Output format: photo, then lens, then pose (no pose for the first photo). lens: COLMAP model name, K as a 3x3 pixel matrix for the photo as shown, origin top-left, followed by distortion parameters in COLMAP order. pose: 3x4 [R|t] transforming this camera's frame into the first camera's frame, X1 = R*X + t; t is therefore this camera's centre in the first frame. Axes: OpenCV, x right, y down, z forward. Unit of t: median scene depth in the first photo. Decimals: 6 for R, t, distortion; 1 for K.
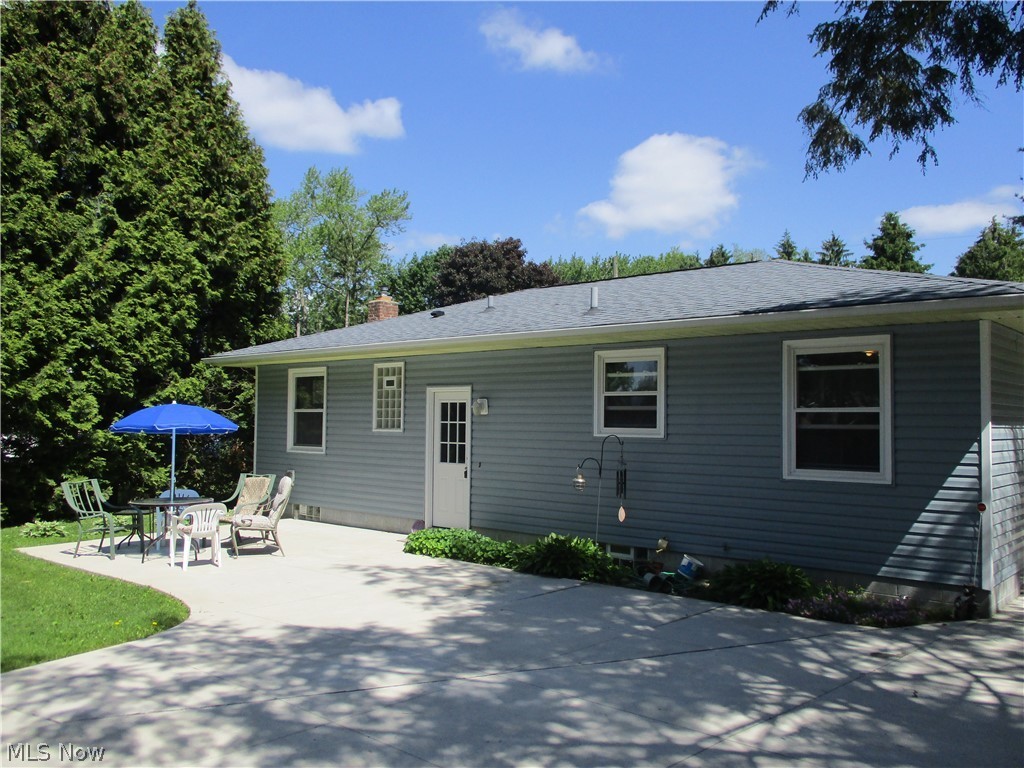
lens RADIAL K [[850.8, 0, 516.5], [0, 850.8, 380.5], [0, 0, 1]] dist [-0.028977, 0.008553]
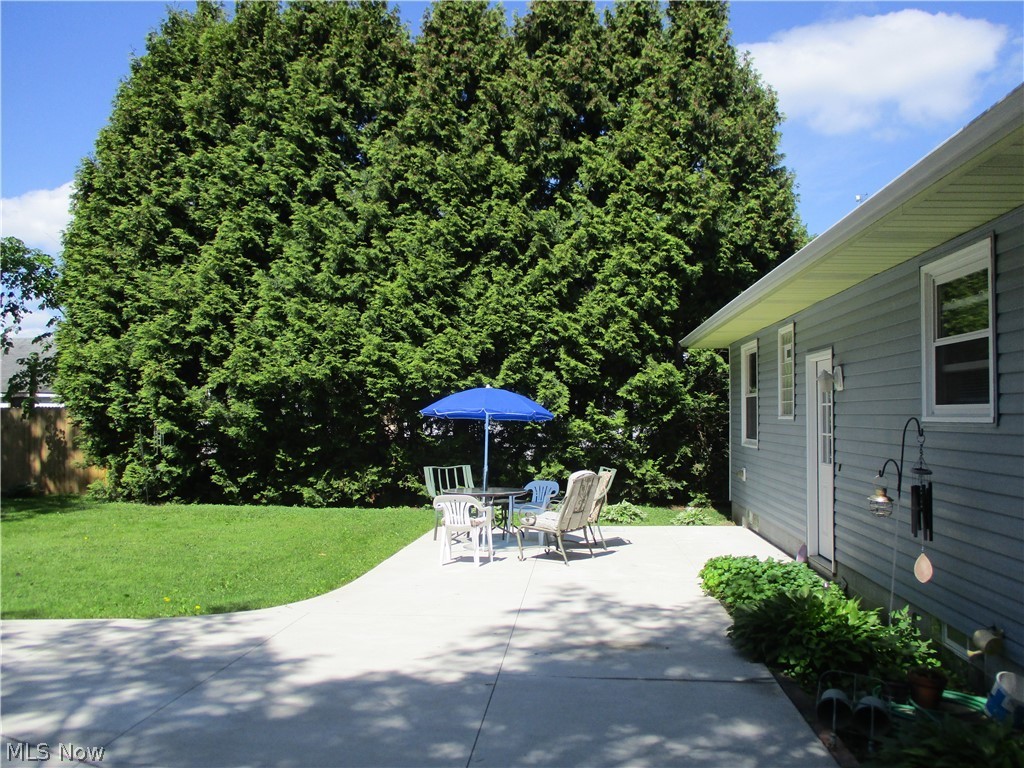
lens RADIAL K [[850.8, 0, 516.5], [0, 850.8, 380.5], [0, 0, 1]] dist [-0.028977, 0.008553]
pose [[0.599953, -0.039697, -0.799050, 0.271315], [0.039988, 0.999008, -0.019607, 0.028765], [0.799036, -0.020189, 0.600945, 0.335333]]
